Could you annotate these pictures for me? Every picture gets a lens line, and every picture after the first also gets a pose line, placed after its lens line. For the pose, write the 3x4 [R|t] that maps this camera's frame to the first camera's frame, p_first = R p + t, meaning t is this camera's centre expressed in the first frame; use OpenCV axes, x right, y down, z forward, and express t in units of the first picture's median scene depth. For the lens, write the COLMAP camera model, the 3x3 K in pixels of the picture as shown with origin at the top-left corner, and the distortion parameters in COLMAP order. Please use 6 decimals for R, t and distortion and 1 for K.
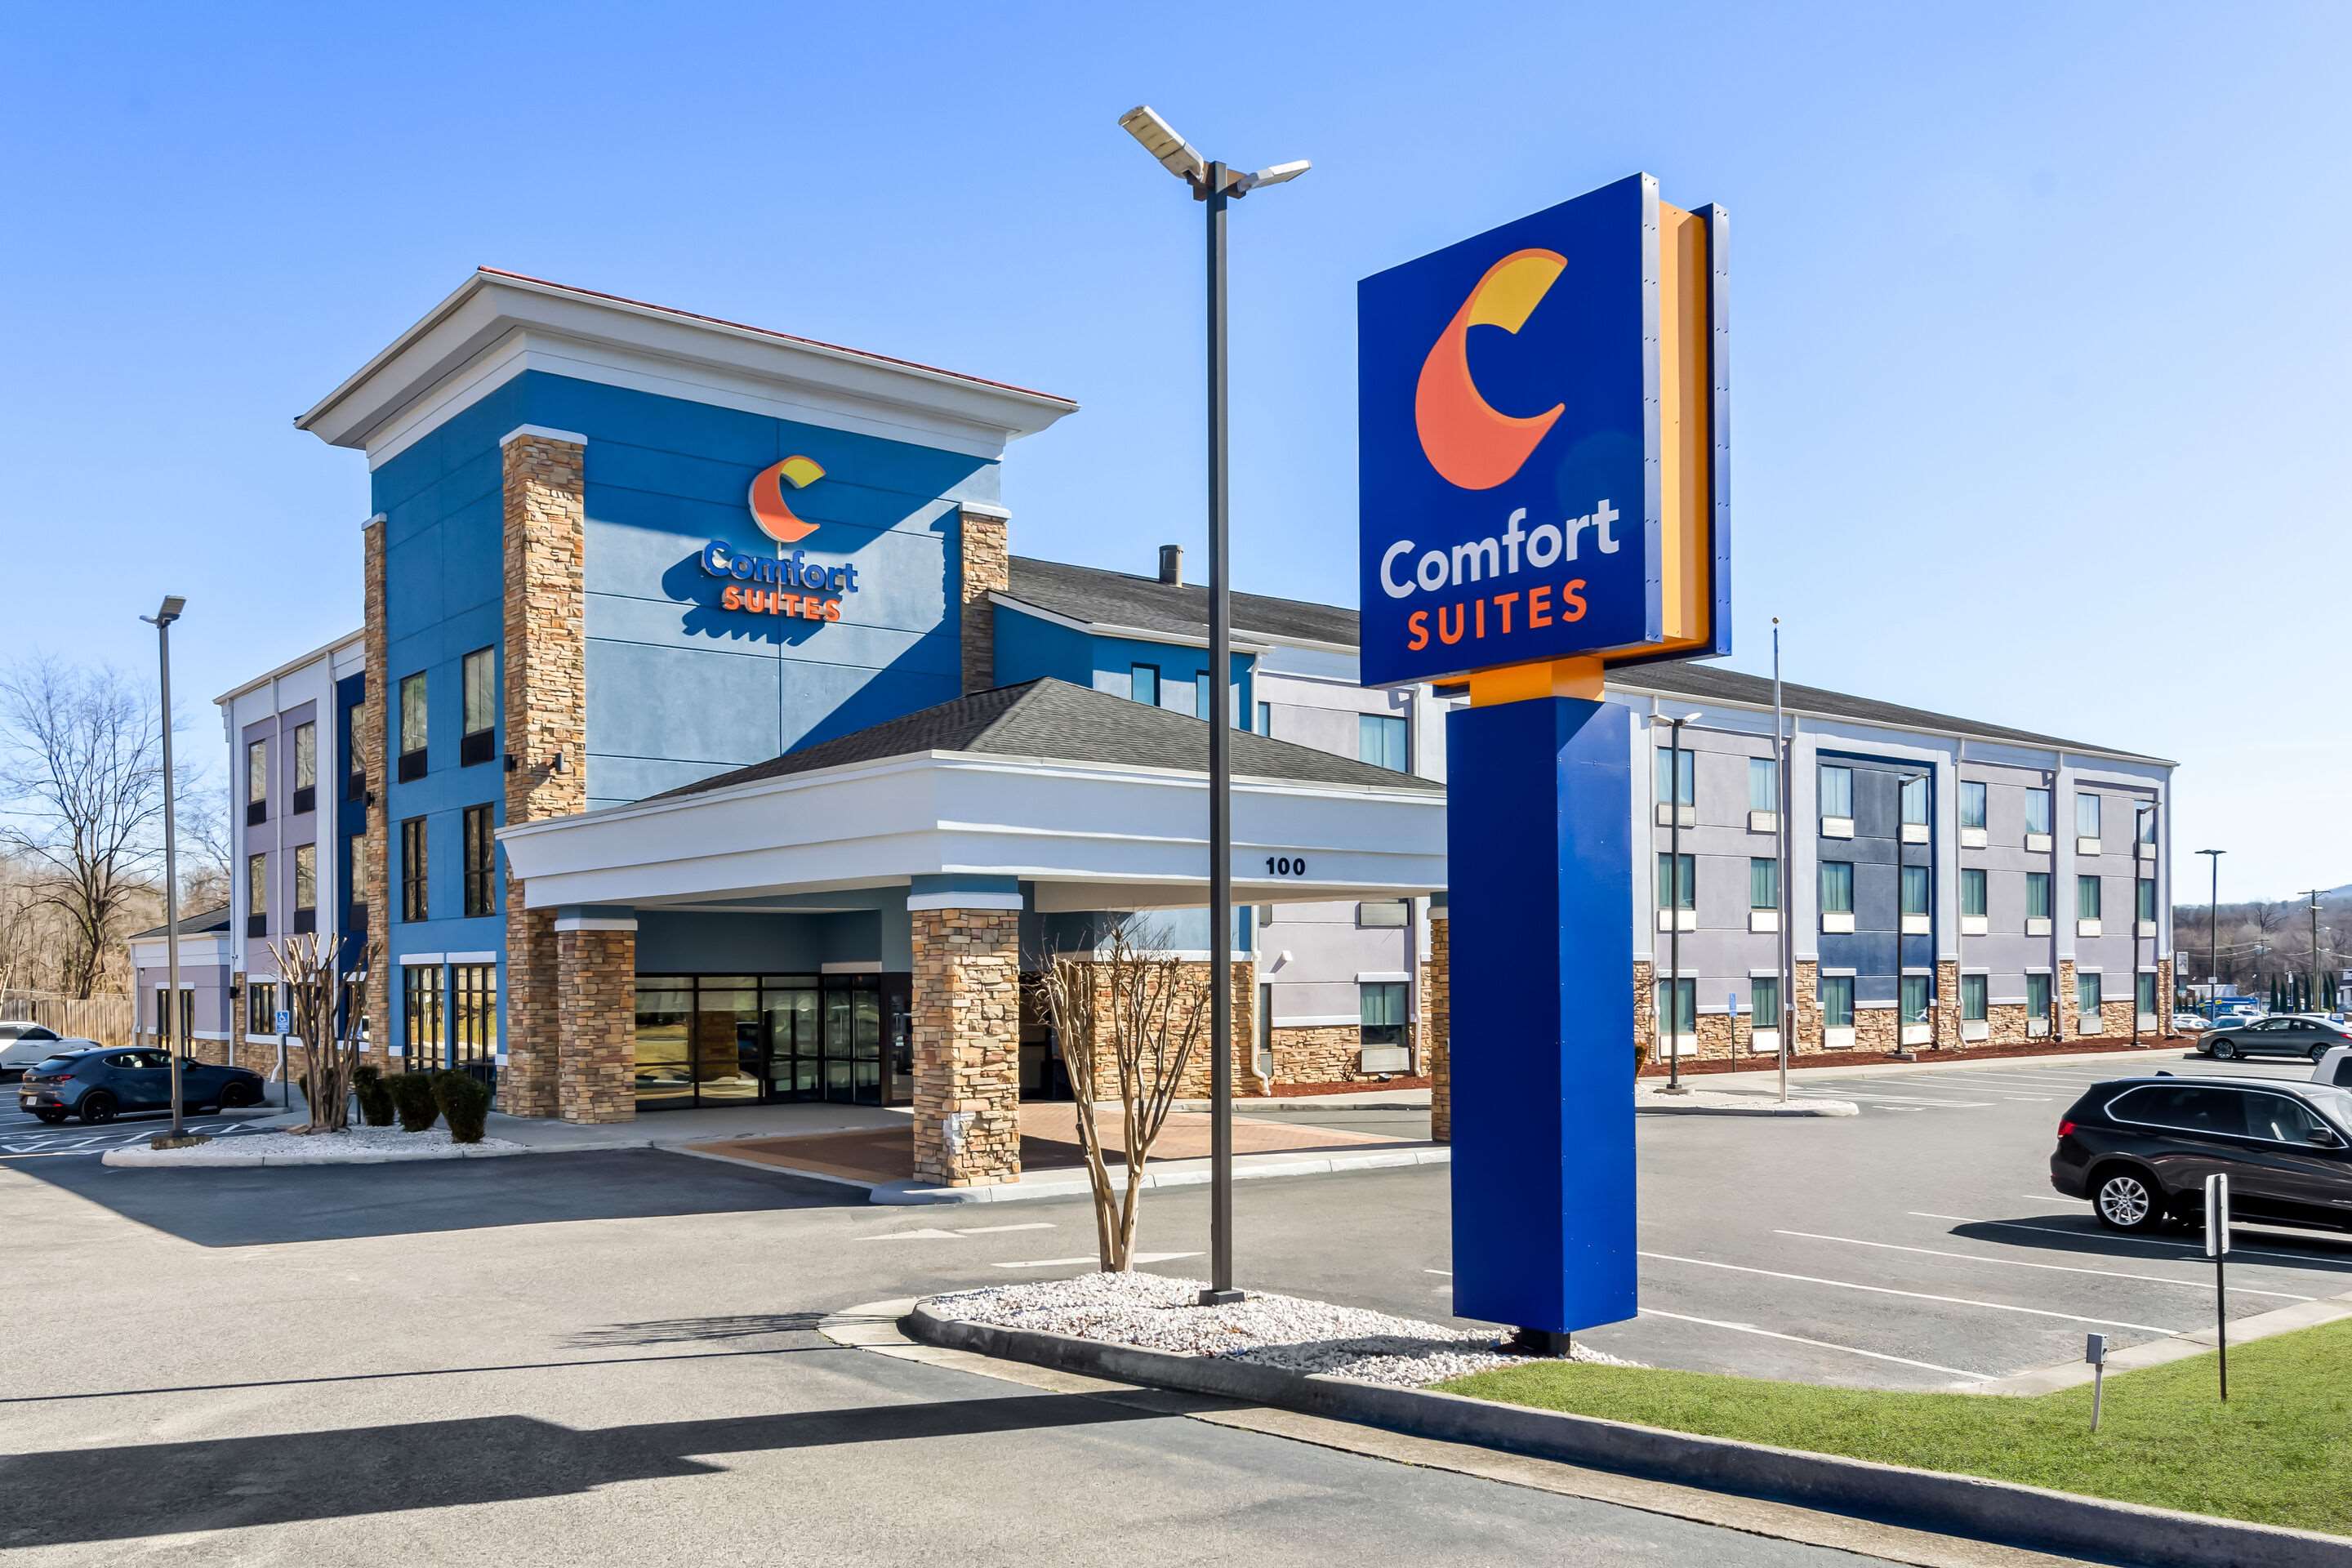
lens RADIAL K [[1922.1, 0, 1176.0], [0, 1922.1, 784.0], [0, 0, 1]] dist [0.004353, 0.001686]
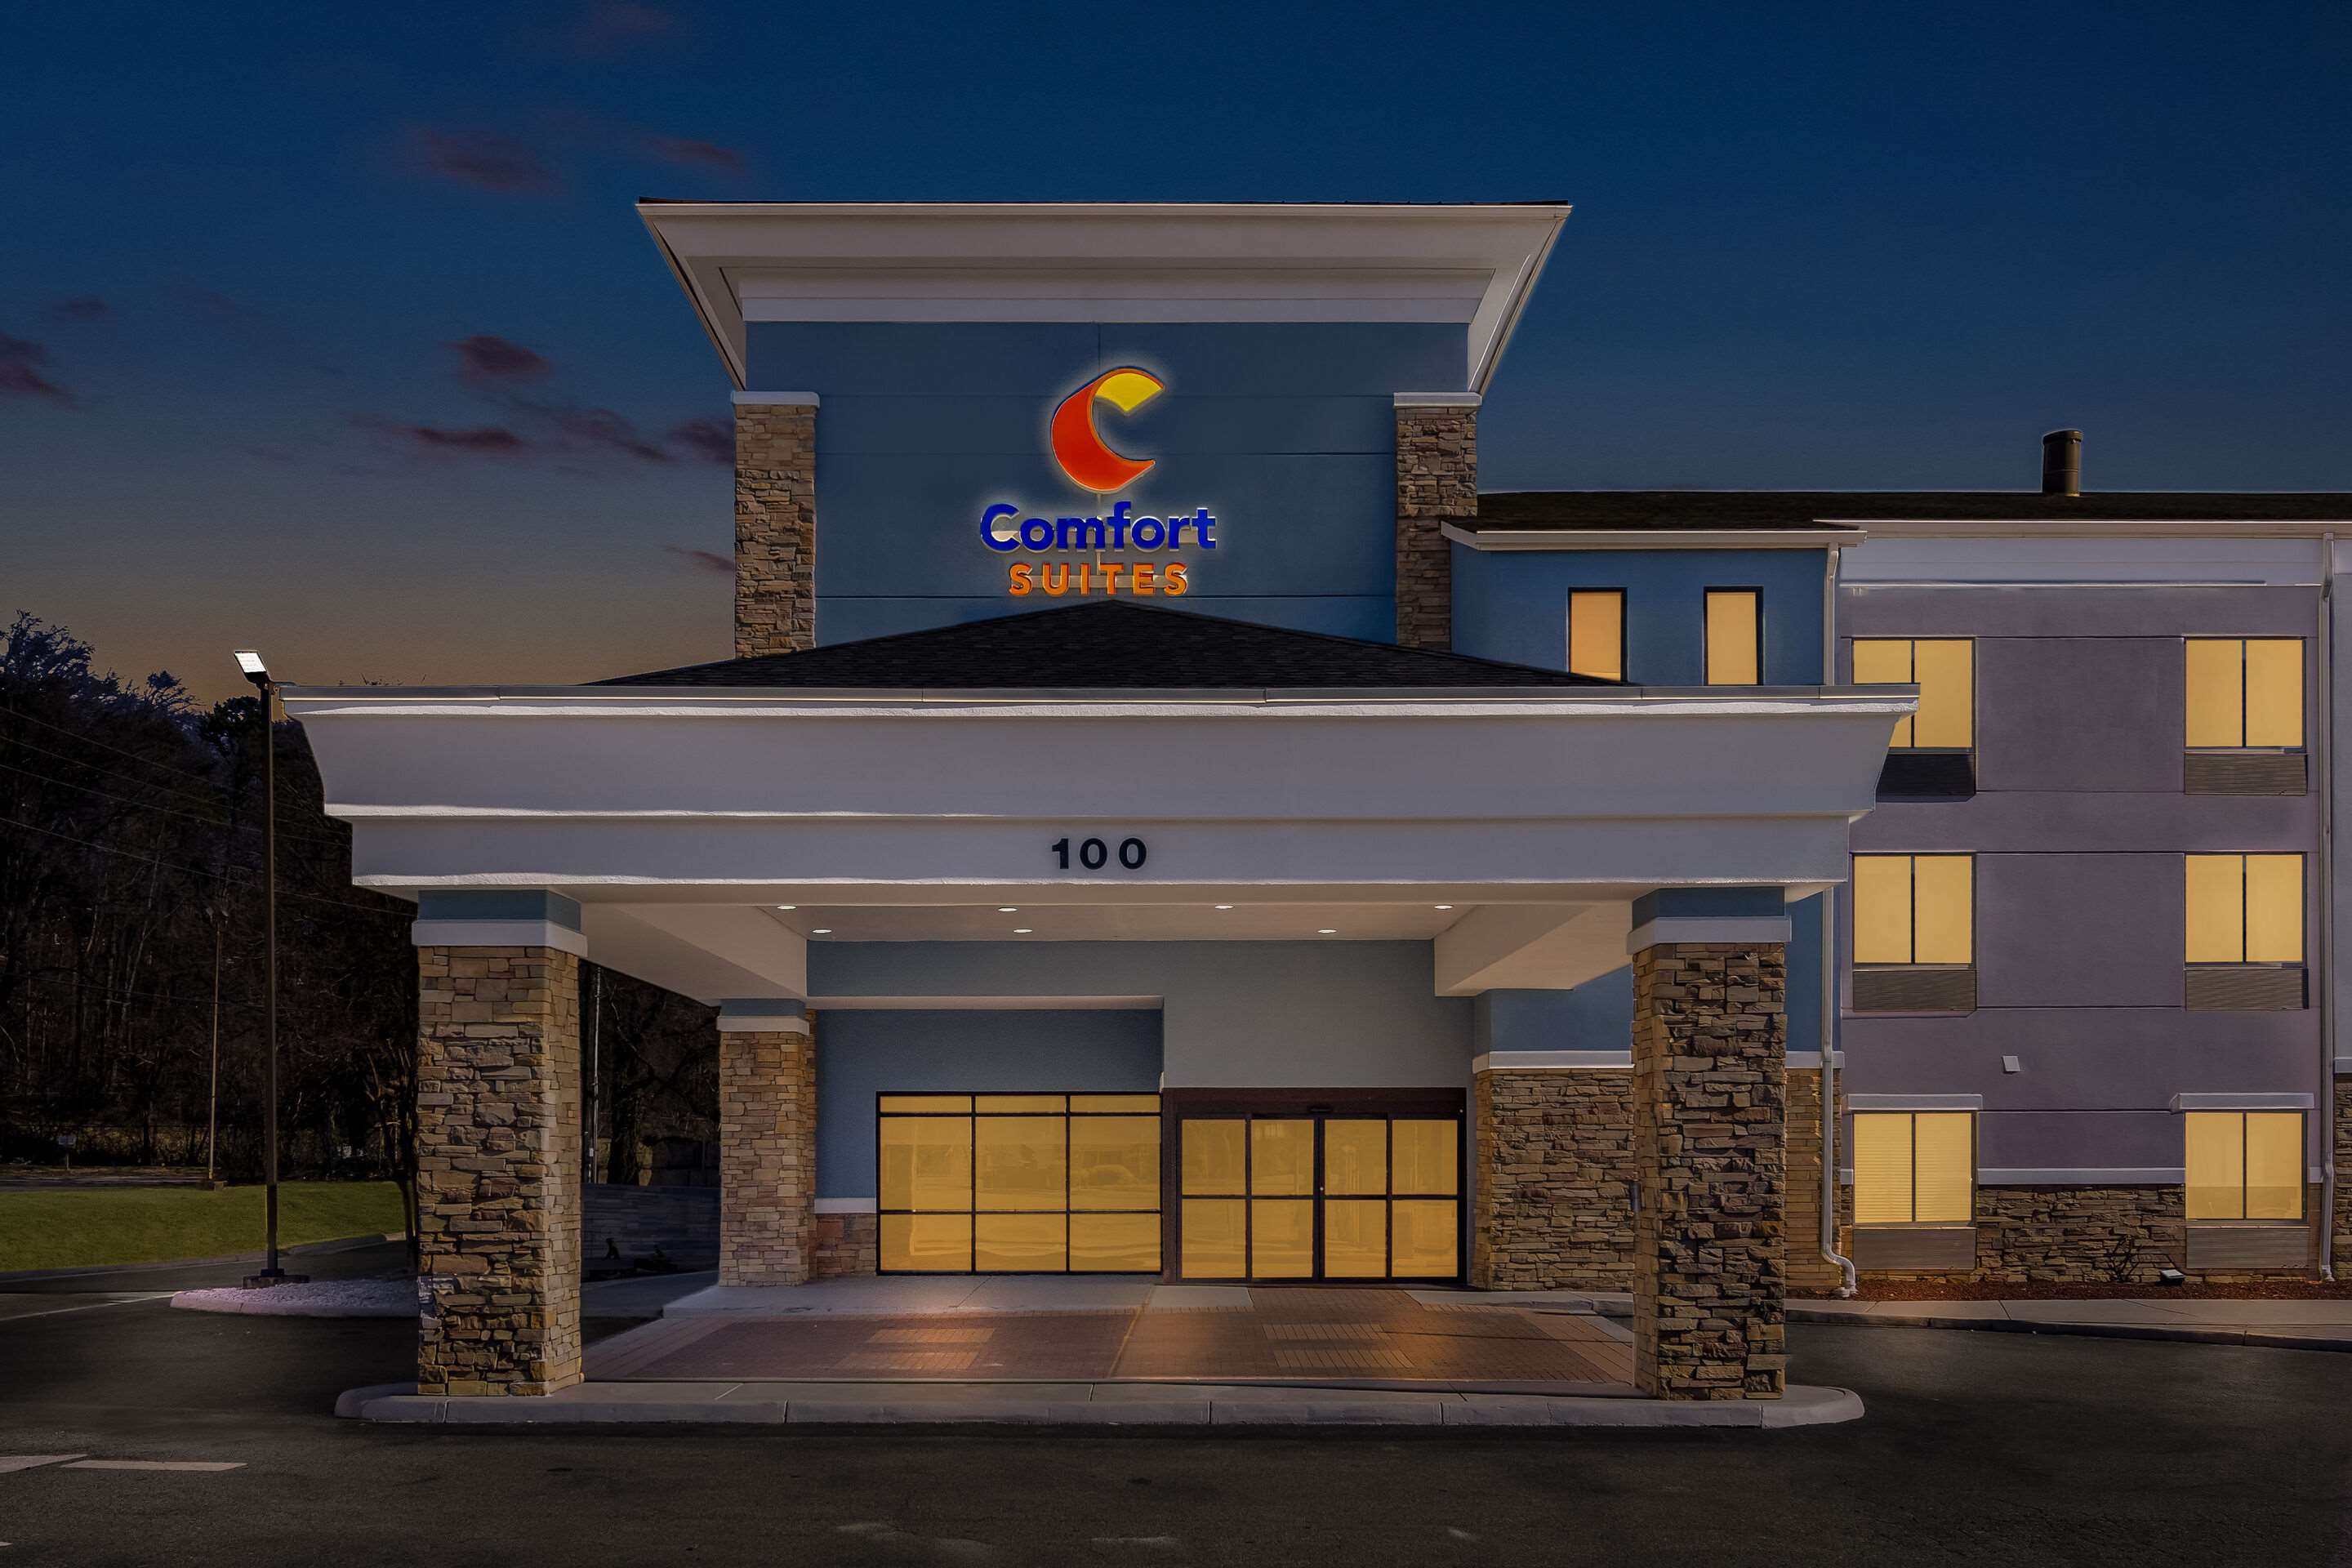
lens RADIAL K [[2195.7, 0, 1173.2], [0, 2195.7, 993.8], [0, 0, 1]] dist [0.014414, 0.007880]
pose [[0.782591, -0.040306, -0.621230, 0.369084], [0.058804, 0.998226, 0.009312, 0.062957], [0.619753, -0.043818, 0.783573, 0.427549]]
